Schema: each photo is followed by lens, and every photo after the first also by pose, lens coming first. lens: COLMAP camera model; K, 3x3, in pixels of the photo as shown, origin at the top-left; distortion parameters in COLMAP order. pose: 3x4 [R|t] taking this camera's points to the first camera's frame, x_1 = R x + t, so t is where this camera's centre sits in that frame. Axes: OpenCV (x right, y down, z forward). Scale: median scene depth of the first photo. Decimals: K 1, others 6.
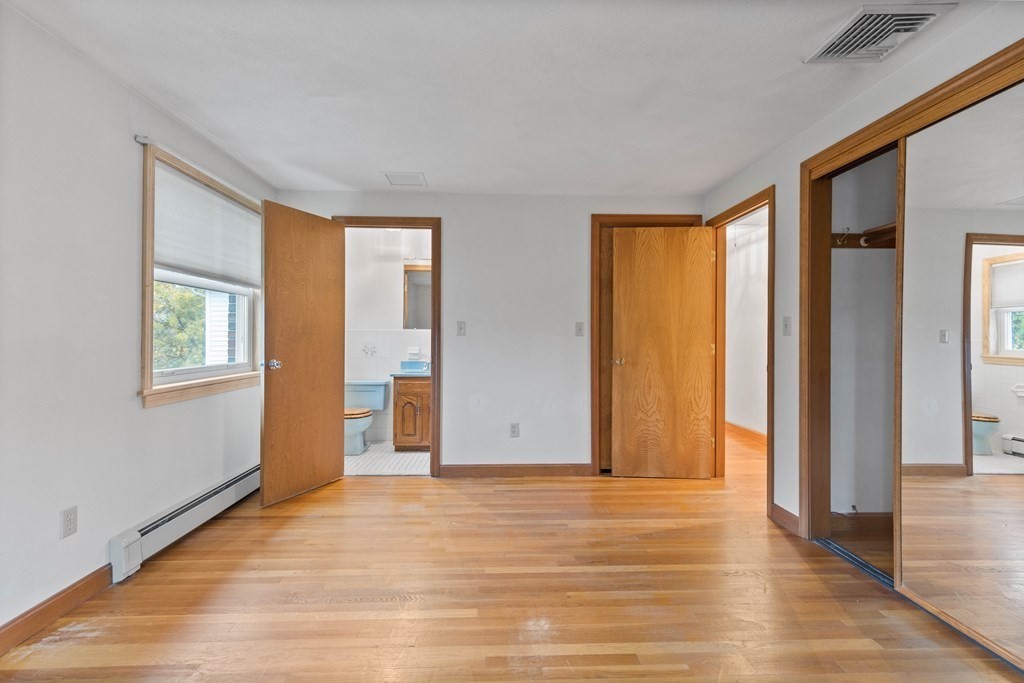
lens RADIAL K [[465.3, 0, 508.1], [0, 465.3, 336.6], [0, 0, 1]] dist [0.009346, -0.001434]
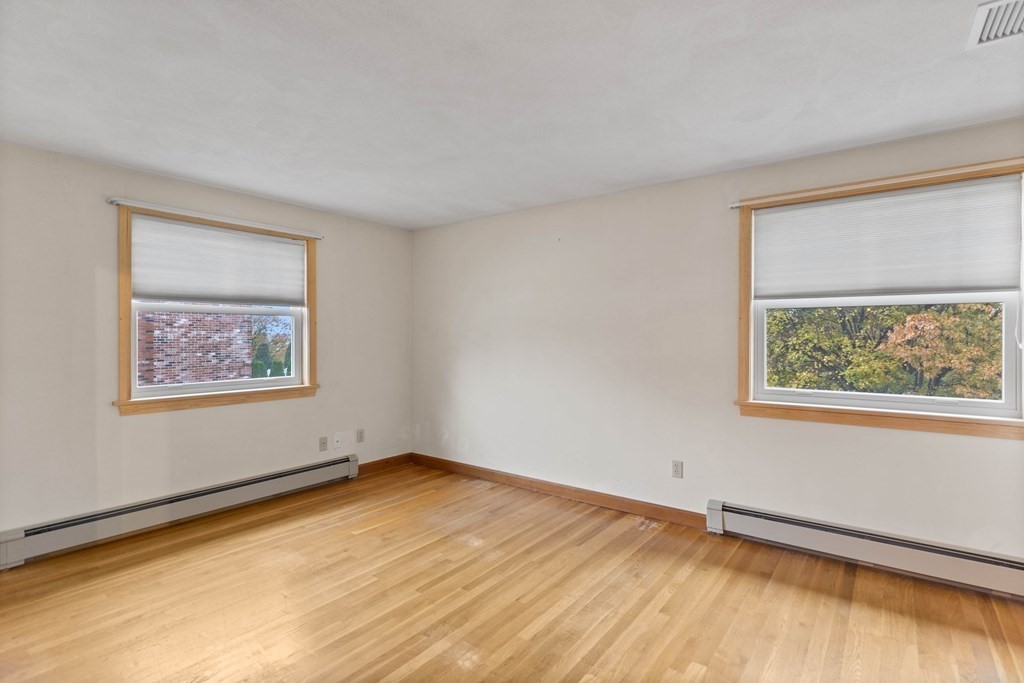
lens RADIAL K [[489.2, 0, 510.8], [0, 489.2, 338.3], [0, 0, 1]] dist [0.002503, -0.000039]
pose [[-0.618088, -0.000894, -0.786108, 0.837944], [-0.001136, 0.999999, -0.000244, -0.068401], [0.786108, 0.000742, -0.618089, 1.735340]]
